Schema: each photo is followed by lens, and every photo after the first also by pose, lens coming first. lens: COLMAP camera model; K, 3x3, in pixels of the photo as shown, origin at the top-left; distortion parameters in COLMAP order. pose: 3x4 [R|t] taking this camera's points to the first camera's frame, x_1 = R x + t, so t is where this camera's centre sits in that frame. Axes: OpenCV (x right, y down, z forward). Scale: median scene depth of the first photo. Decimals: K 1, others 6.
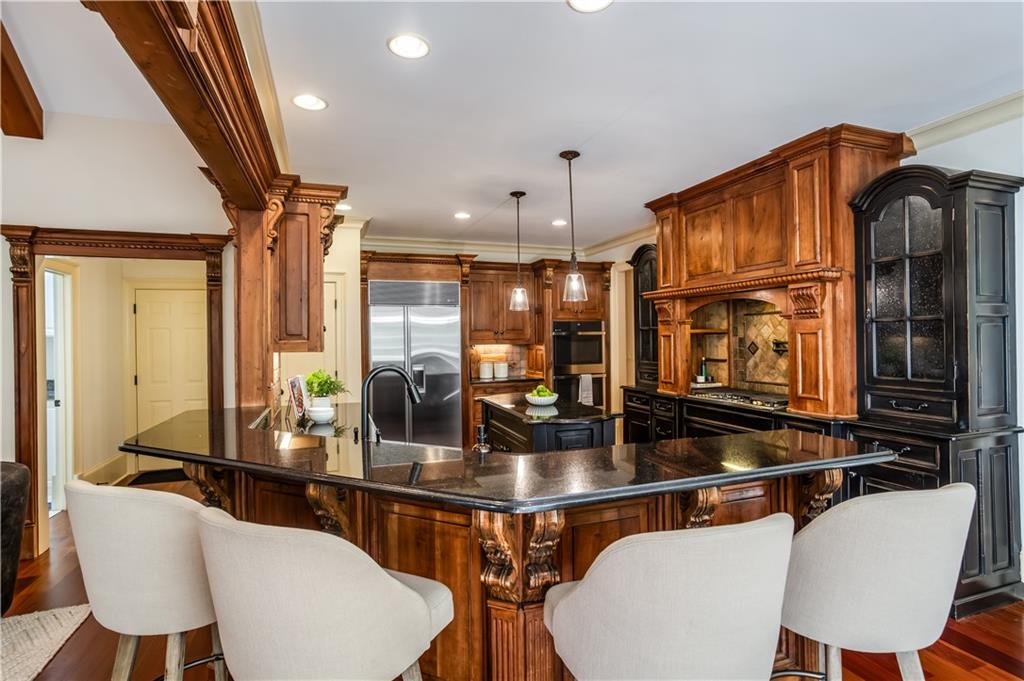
lens RADIAL K [[505.1, 0, 515.5], [0, 505.1, 335.2], [0, 0, 1]] dist [-0.040629, 0.020573]
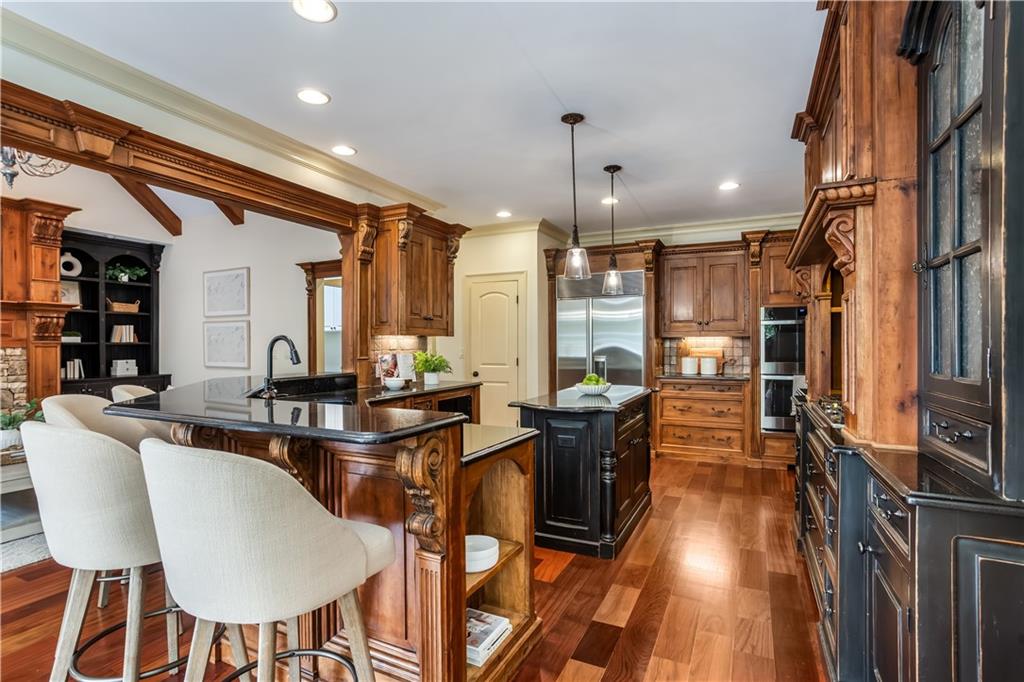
lens RADIAL K [[505.1, 0, 509.7], [0, 505.1, 347.2], [0, 0, 1]] dist [-0.040629, 0.020573]
pose [[0.685172, 0.011898, -0.728284, 0.425851], [0.000746, 0.999855, 0.017037, 0.024338], [0.728381, -0.012217, 0.685063, 0.177571]]
